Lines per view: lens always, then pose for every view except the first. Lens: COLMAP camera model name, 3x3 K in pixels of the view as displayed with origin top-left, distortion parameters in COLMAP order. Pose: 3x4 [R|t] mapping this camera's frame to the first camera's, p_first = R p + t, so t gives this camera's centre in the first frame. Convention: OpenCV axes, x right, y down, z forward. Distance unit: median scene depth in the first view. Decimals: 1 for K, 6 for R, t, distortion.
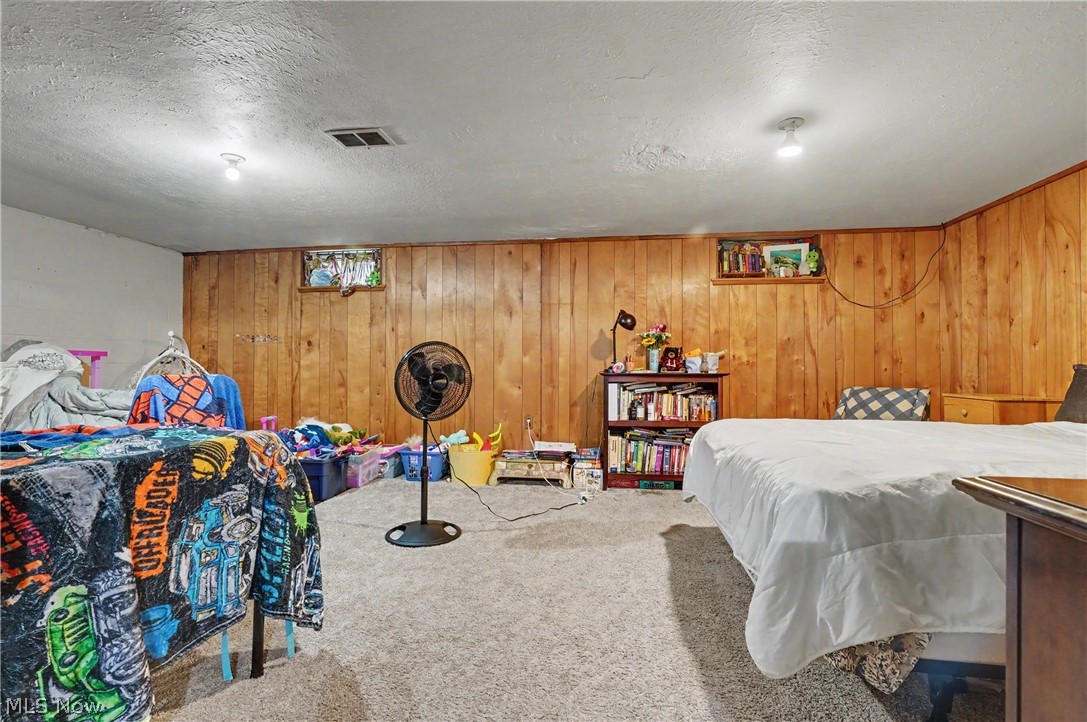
lens RADIAL K [[493.0, 0, 533.9], [0, 493.0, 359.1], [0, 0, 1]] dist [-0.009181, 0.000522]
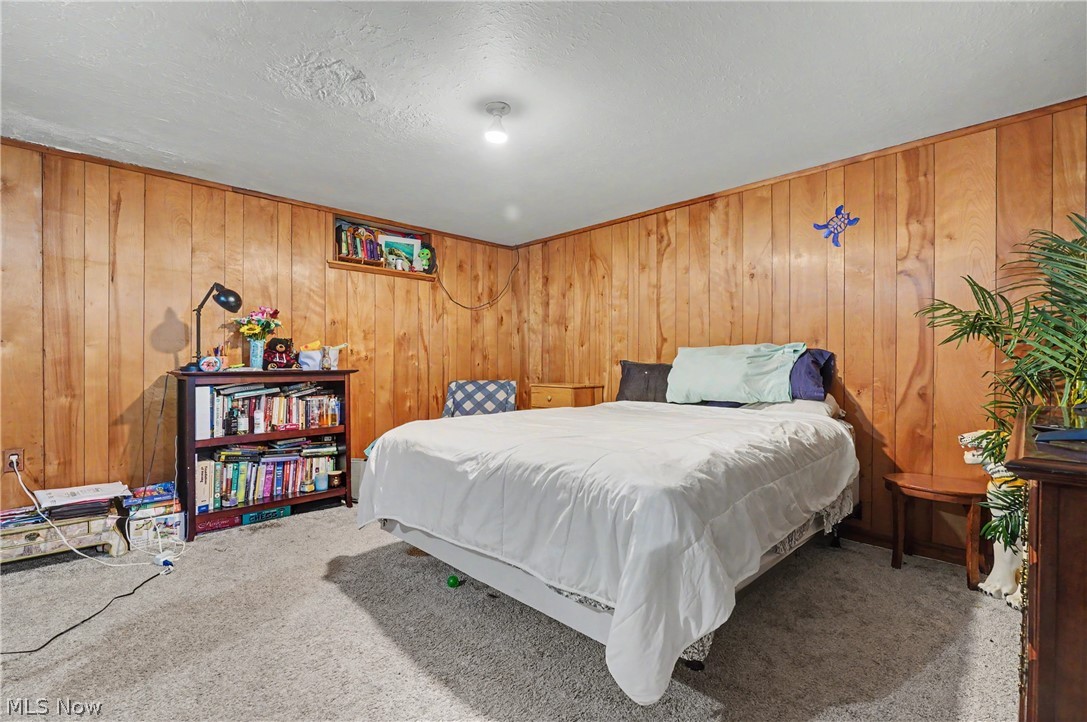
lens RADIAL K [[493.0, 0, 544.4], [0, 493.0, 366.1], [0, 0, 1]] dist [-0.009181, 0.000522]
pose [[0.596448, -0.008472, 0.802607, -0.108509], [-0.010273, 0.999782, 0.018188, 0.002260], [-0.802586, -0.019093, 0.596231, 0.190195]]
